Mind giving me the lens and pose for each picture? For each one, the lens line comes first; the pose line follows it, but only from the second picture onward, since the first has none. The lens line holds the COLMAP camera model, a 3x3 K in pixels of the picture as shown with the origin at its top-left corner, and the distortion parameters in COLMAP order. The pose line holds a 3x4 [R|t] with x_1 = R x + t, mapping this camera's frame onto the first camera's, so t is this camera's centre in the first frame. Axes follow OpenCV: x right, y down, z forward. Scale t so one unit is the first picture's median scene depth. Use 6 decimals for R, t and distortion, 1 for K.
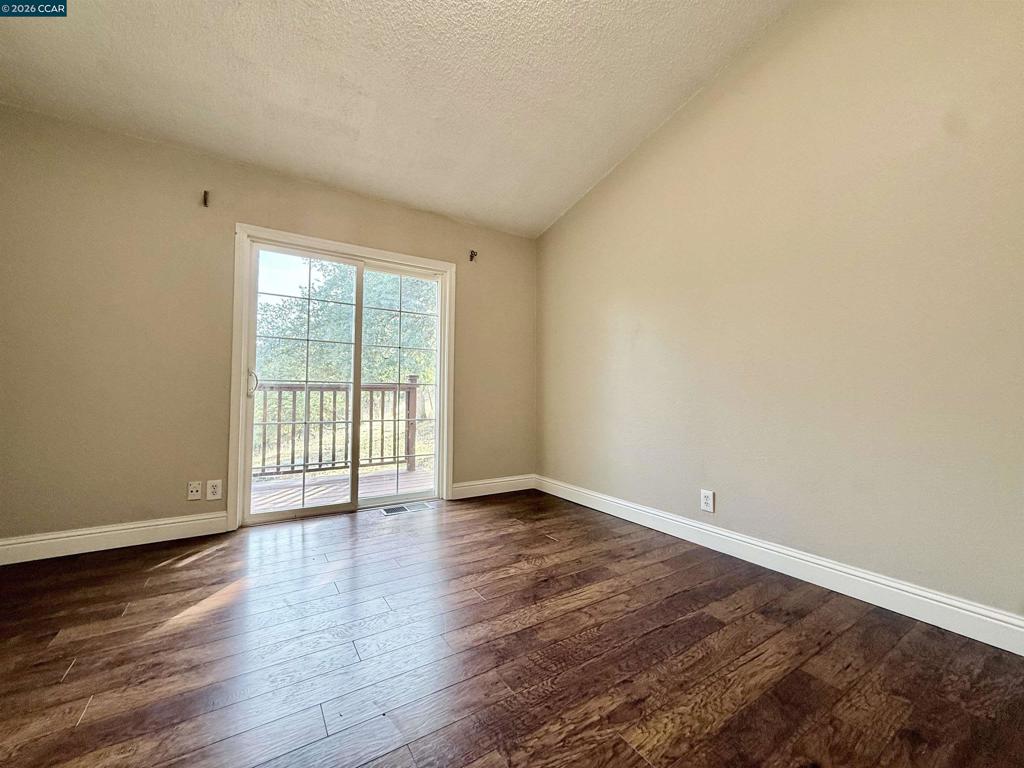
lens RADIAL K [[409.7, 0, 514.6], [0, 409.7, 393.3], [0, 0, 1]] dist [0.003147, -0.000399]
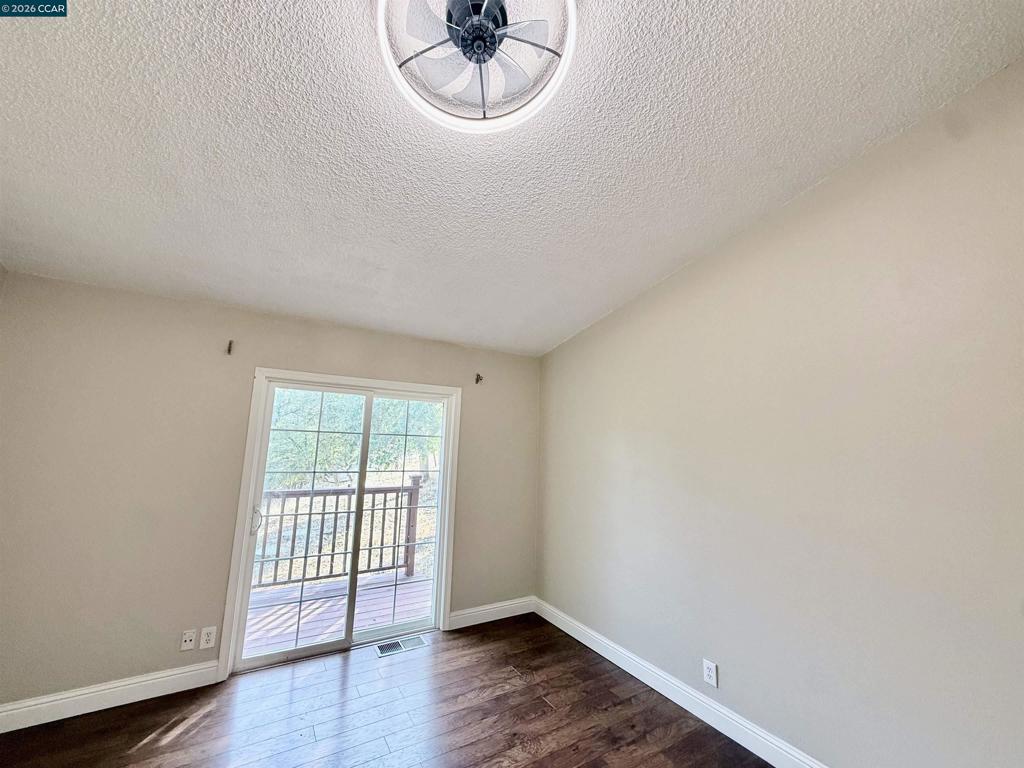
lens RADIAL K [[409.7, 0, 514.5], [0, 409.7, 386.4], [0, 0, 1]] dist [0.003147, -0.000399]
pose [[0.999648, 0.019957, -0.017471, 0.010301], [-0.021823, 0.993229, -0.114104, -0.236019], [0.015075, 0.114445, 0.993315, -0.036488]]
